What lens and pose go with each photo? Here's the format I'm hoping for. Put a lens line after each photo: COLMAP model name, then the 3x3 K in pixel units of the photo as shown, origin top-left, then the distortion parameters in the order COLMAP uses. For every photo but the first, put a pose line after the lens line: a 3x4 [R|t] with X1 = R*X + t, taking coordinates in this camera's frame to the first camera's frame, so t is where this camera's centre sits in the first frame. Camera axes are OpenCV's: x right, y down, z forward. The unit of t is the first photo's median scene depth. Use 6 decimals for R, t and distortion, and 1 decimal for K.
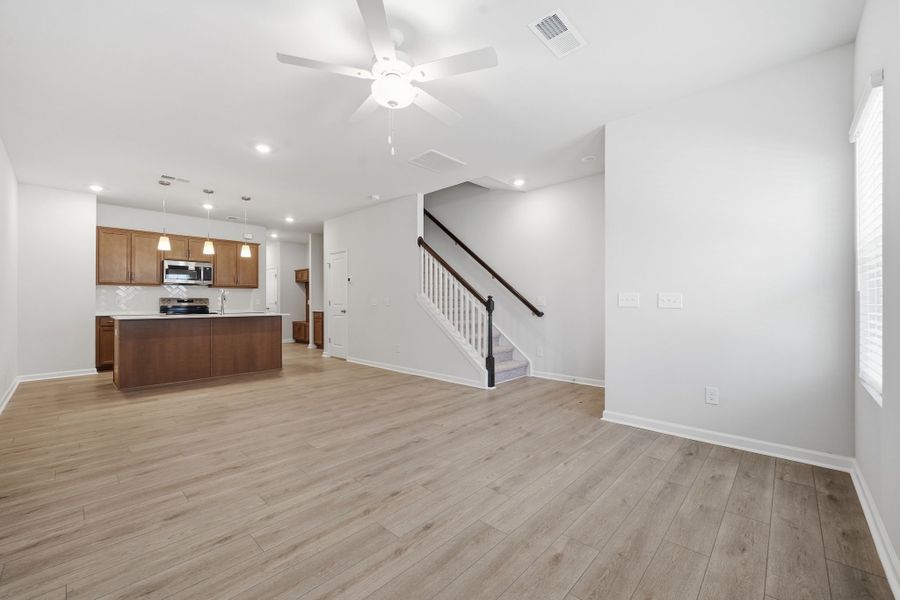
lens RADIAL K [[362.8, 0, 453.5], [0, 362.8, 300.1], [0, 0, 1]] dist [-0.001787, -0.000268]
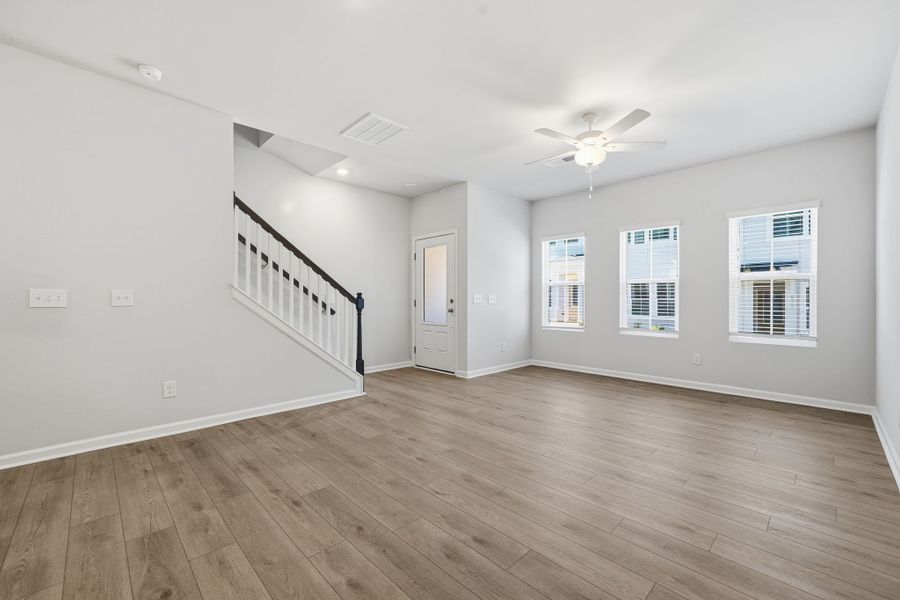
lens RADIAL K [[375.0, 0, 450.0], [0, 375.0, 300.0], [0, 0, 1]] dist [-0.000058, -0.000156]
pose [[0.038919, 0.007393, 0.999215, -1.183469], [-0.009313, 0.999932, -0.007036, 0.014323], [-0.999199, -0.009032, 0.038985, 1.047658]]
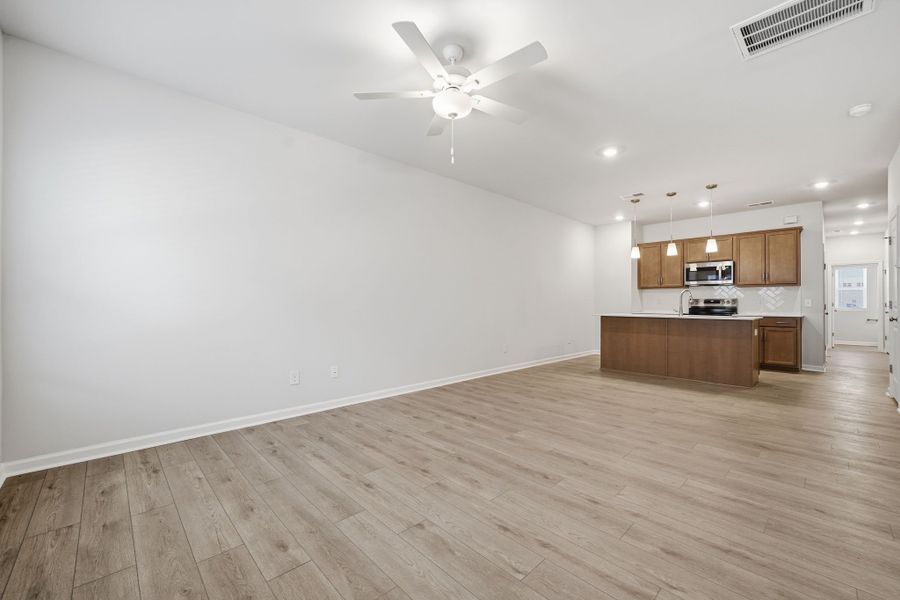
lens RADIAL K [[362.8, 0, 453.5], [0, 362.8, 300.1], [0, 0, 1]] dist [-0.001787, -0.000268]
pose [[-0.047823, -0.005606, -0.998840, 0.623924], [0.003275, 0.999978, -0.005769, 0.003268], [0.998850, -0.003547, -0.047804, 0.734448]]
